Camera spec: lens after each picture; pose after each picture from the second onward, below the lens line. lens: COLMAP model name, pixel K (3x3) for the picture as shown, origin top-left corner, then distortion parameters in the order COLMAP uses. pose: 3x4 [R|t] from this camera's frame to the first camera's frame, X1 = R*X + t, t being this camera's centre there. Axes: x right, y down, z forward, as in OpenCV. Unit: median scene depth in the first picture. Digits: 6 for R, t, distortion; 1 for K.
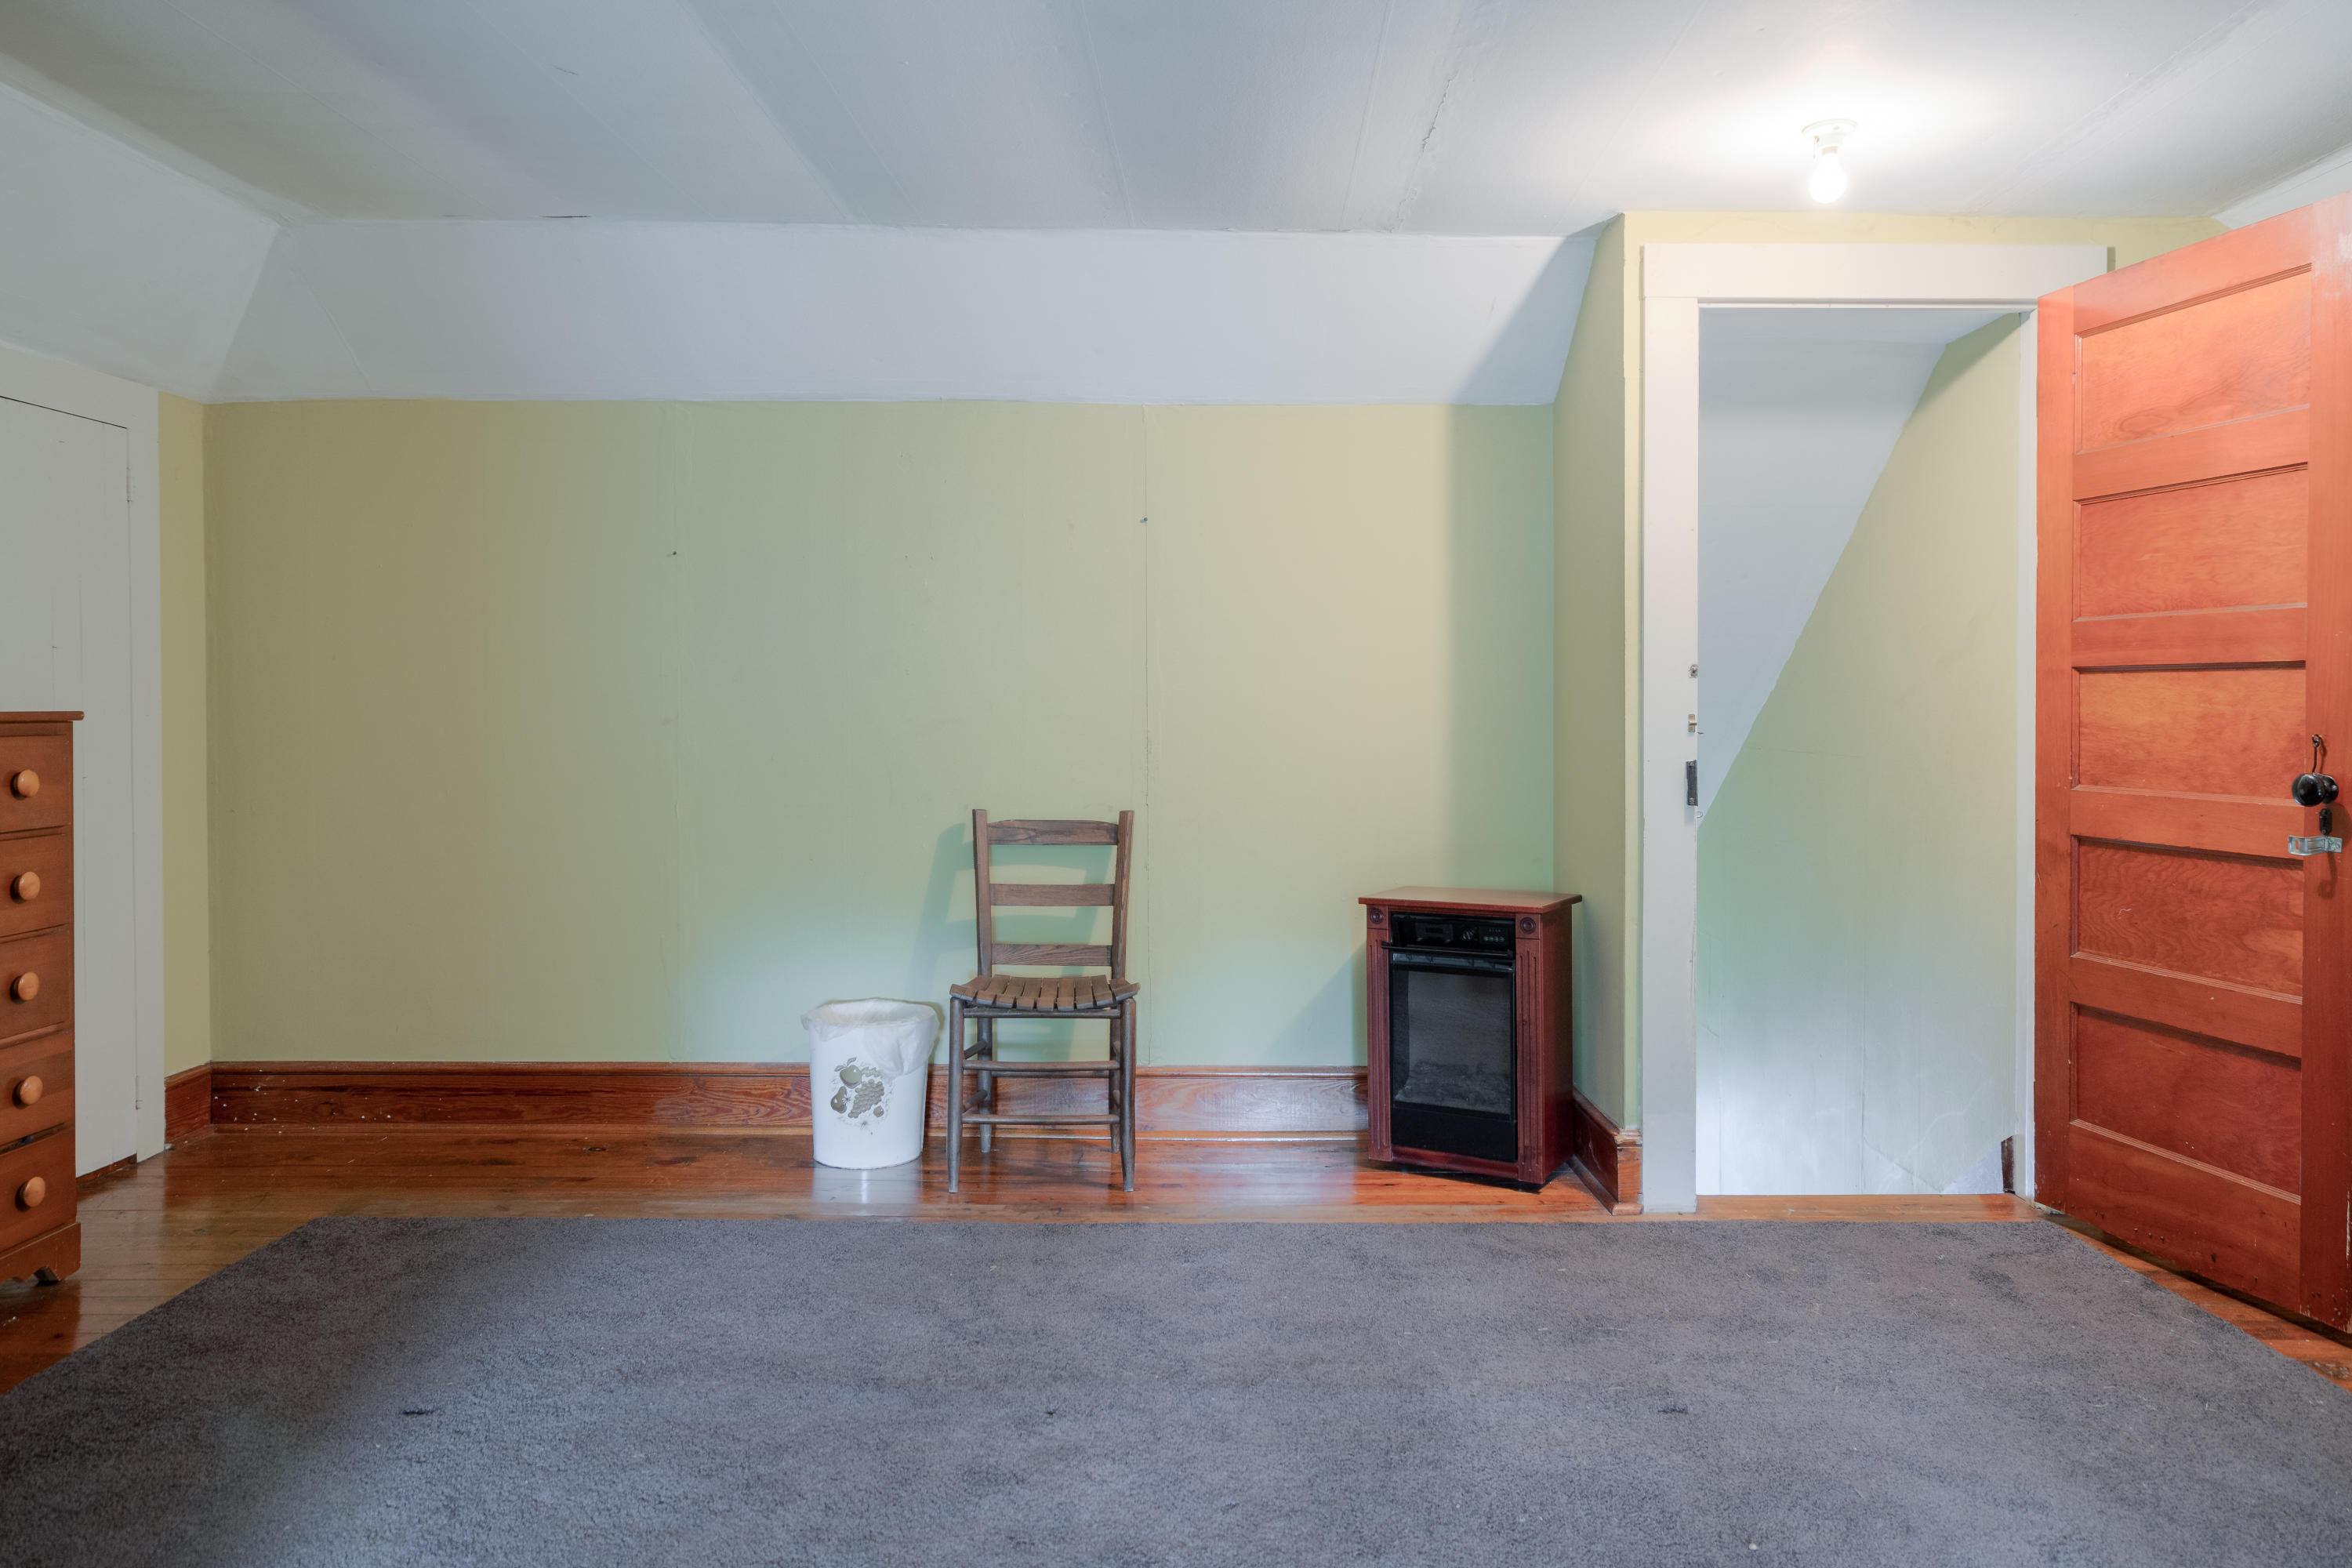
lens RADIAL K [[1588.2, 0, 1178.4], [0, 1588.2, 729.6], [0, 0, 1]] dist [0.006093, 0.000767]
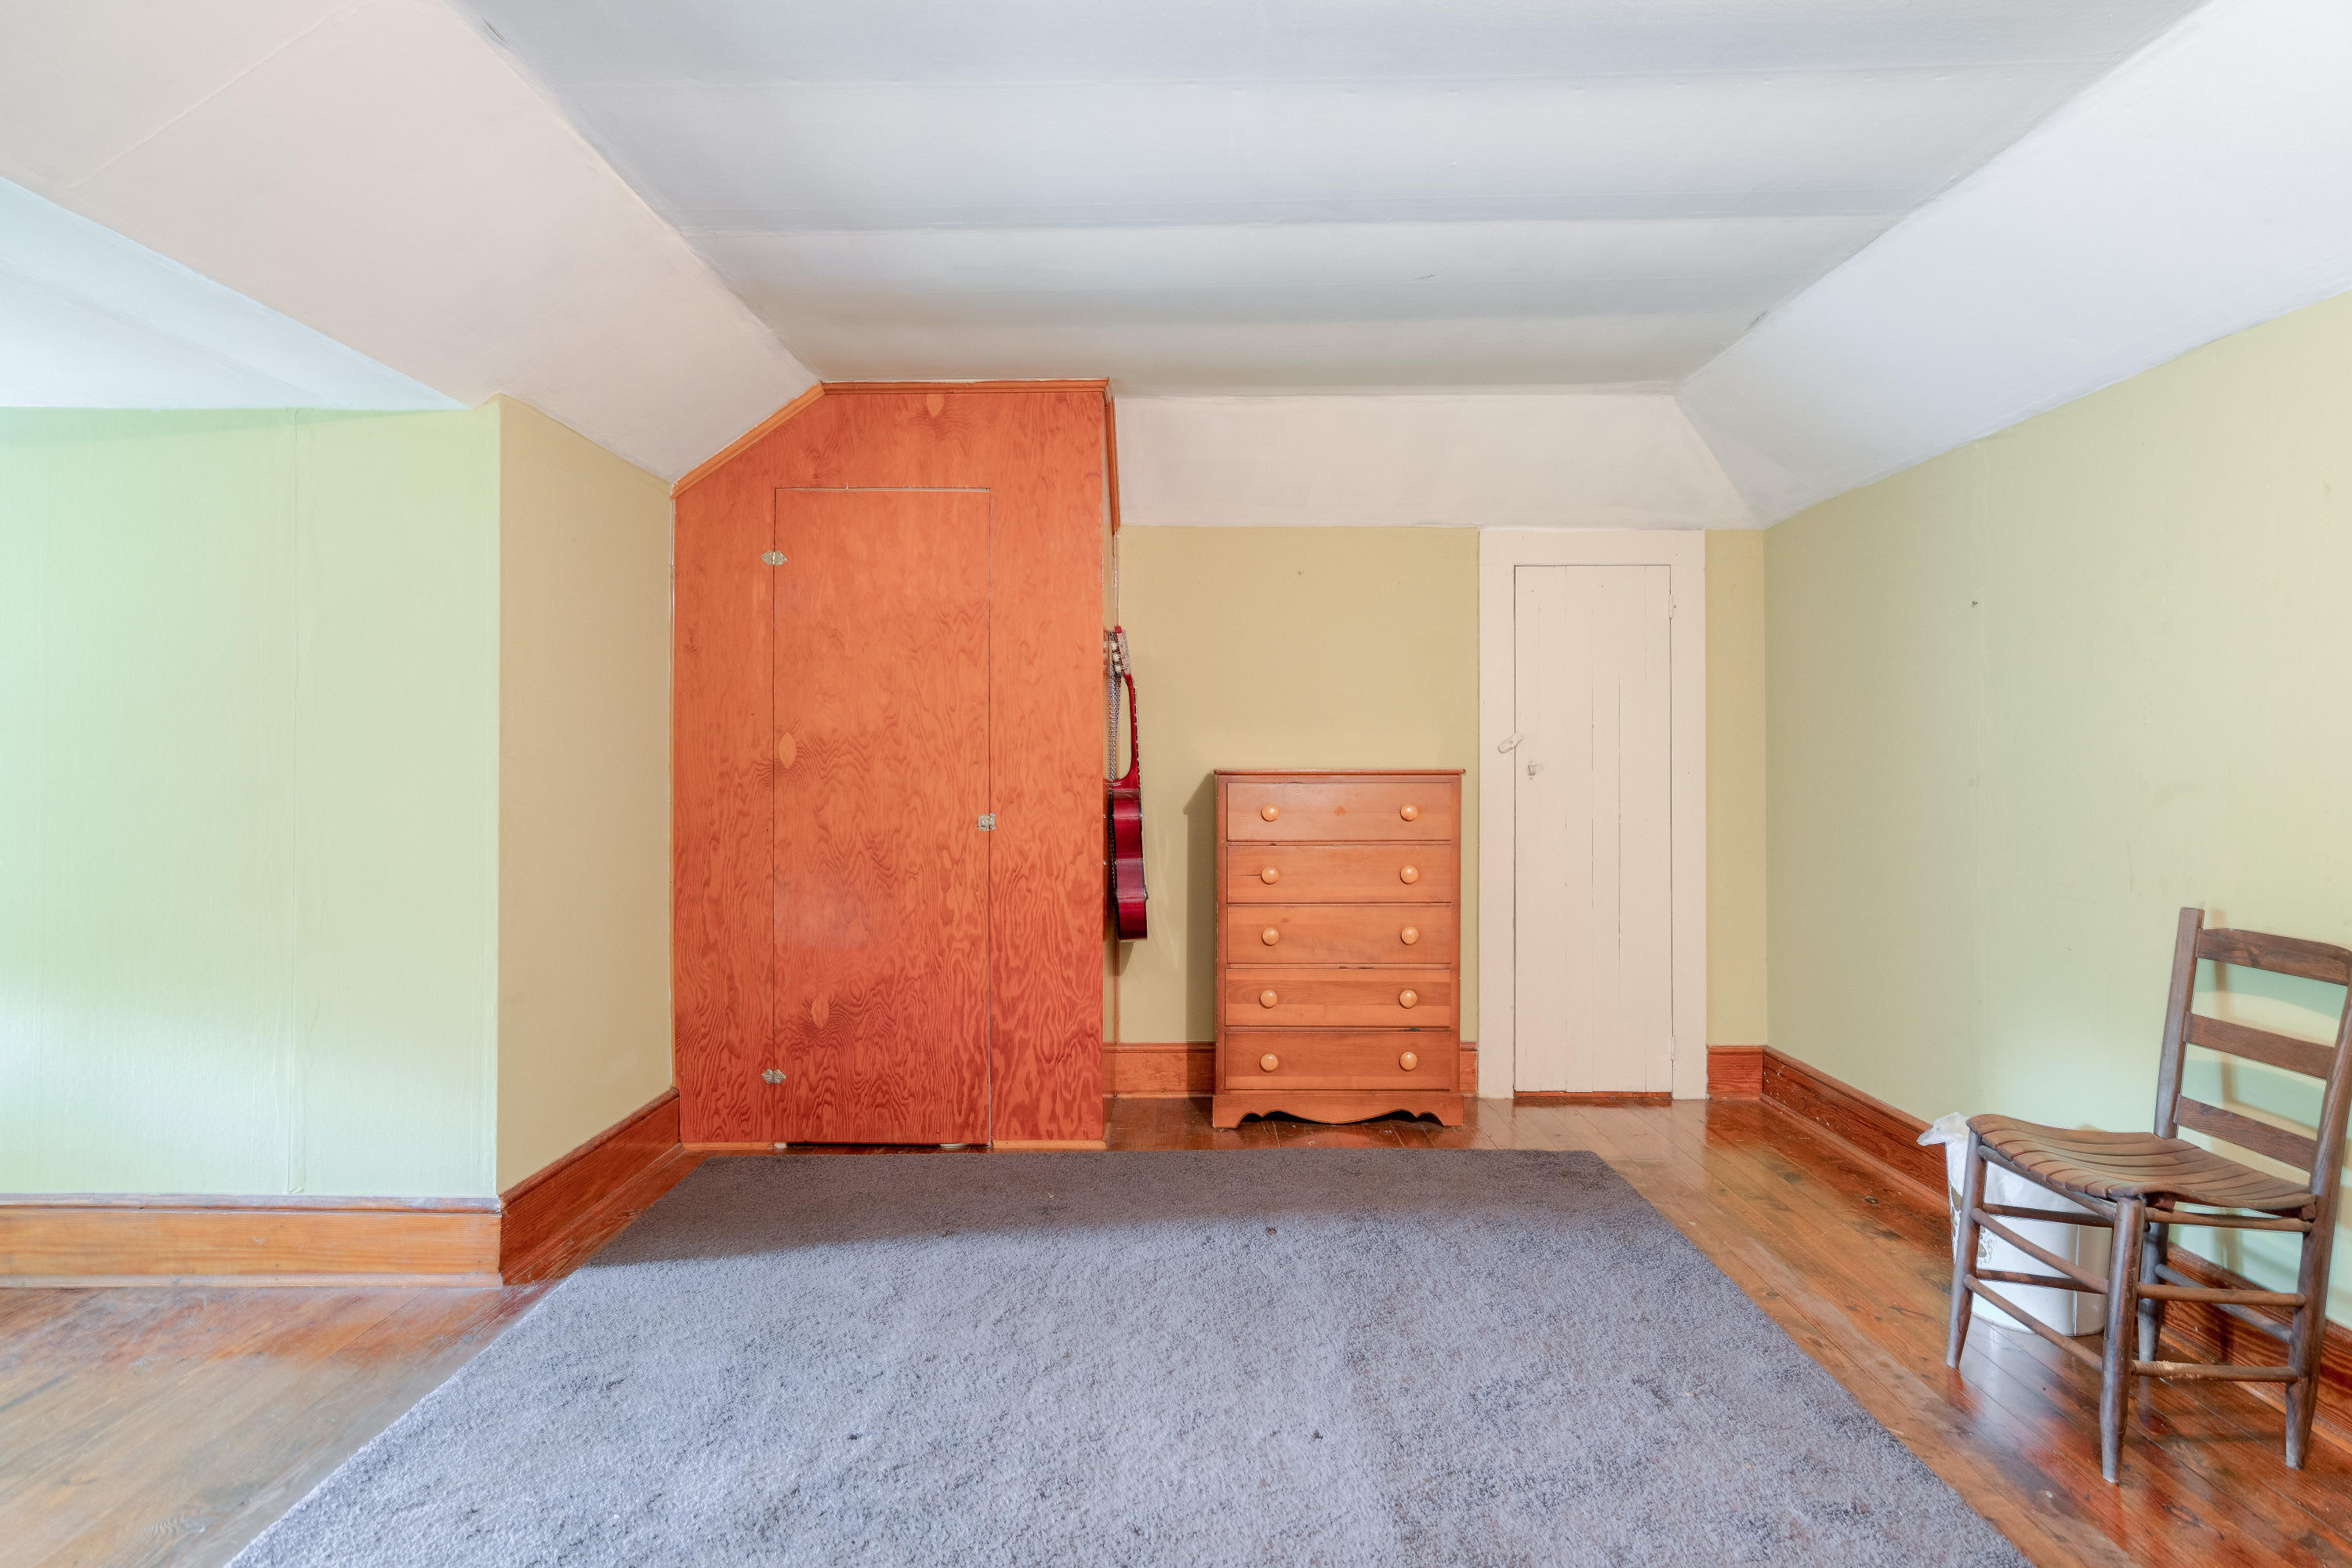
lens RADIAL K [[1338.8, 0, 1176.0], [0, 1338.8, 784.0], [0, 0, 1]] dist [0.000910, 0.000530]
pose [[0.020218, 0.012682, -0.999715, 0.479850], [-0.014035, 0.999825, 0.012400, -0.007801], [0.999697, 0.013780, 0.020393, 0.530123]]
